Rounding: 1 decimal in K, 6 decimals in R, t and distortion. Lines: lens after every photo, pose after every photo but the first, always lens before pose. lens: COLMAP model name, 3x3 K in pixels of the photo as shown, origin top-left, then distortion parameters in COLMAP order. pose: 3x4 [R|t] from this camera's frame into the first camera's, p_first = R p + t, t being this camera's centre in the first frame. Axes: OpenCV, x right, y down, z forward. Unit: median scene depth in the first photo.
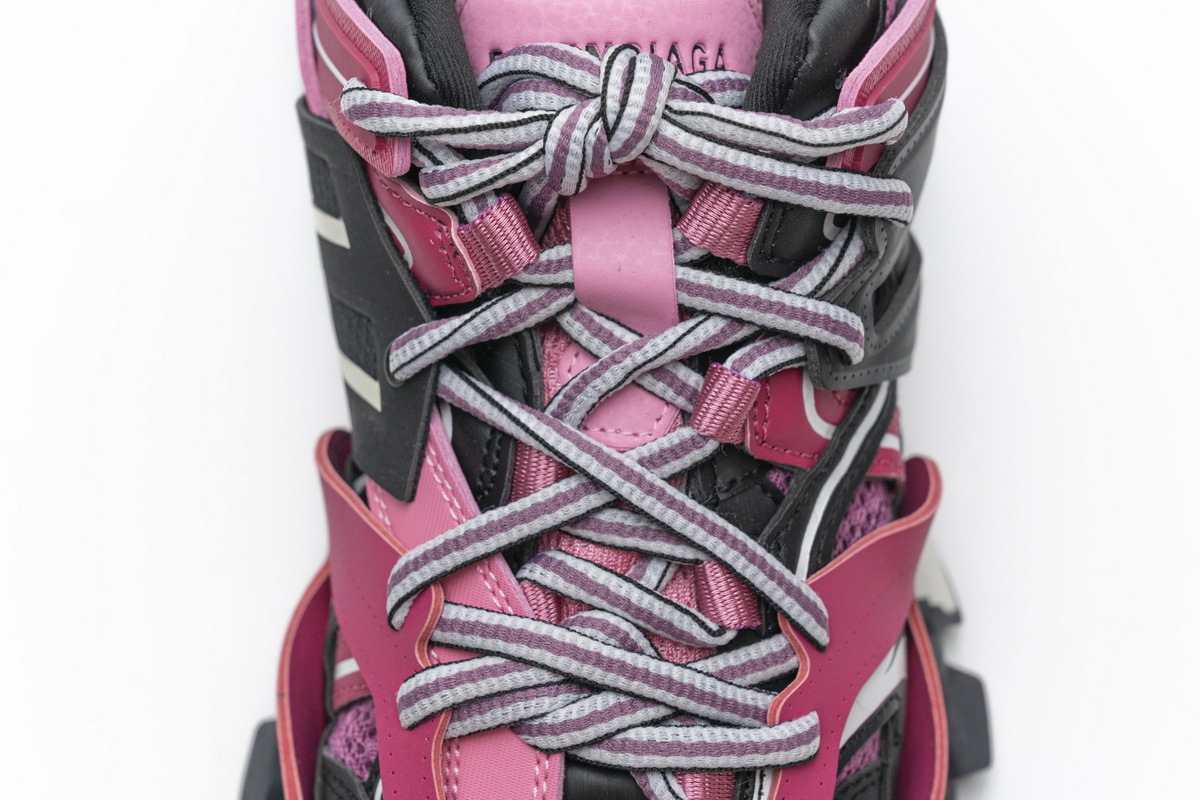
lens RADIAL K [[2260.2, 0, 599.8], [0, 2260.2, 400.6], [0, 0, 1]] dist [0.004663, 0.000000]
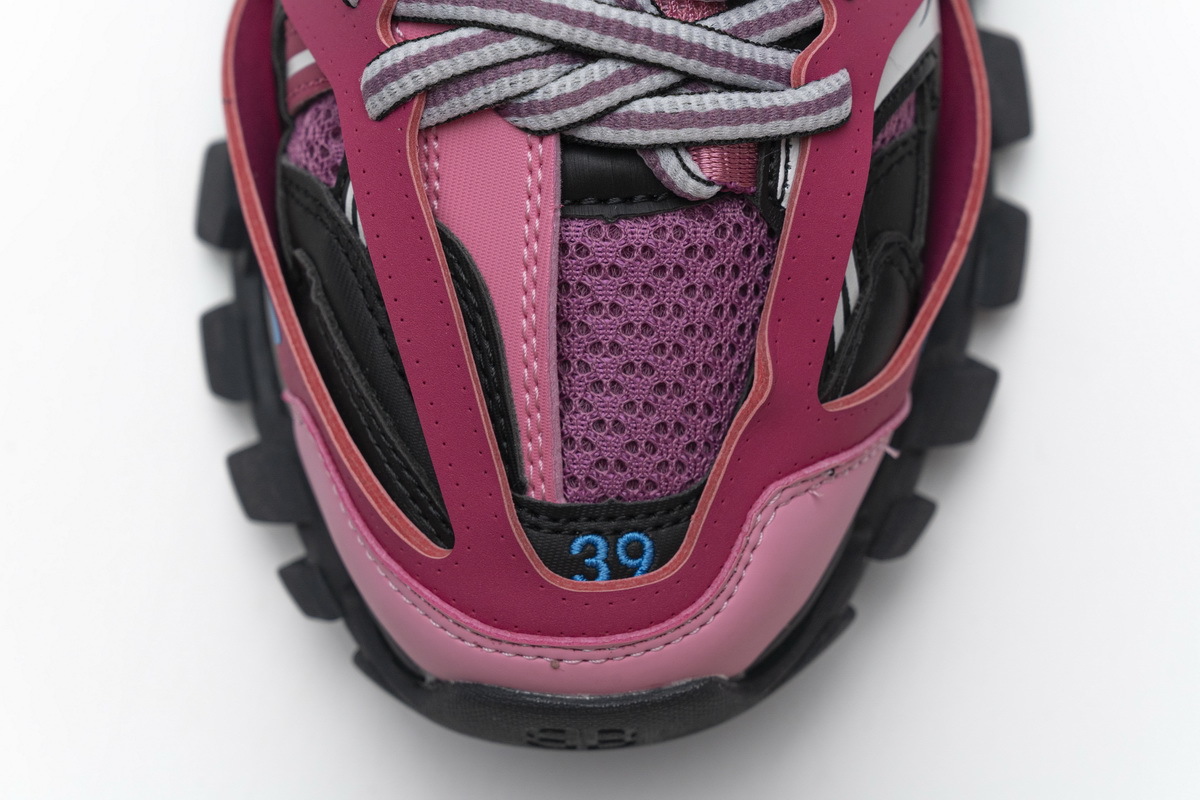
lens RADIAL K [[2260.2, 0, 601.4], [0, 2260.2, 397.9], [0, 0, 1]] dist [0.004663, 0.000000]
pose [[0.997527, -0.069507, 0.010394, -0.015643], [0.065347, 0.971741, 0.226826, 0.058244], [-0.025866, -0.225586, 0.973880, 0.133352]]
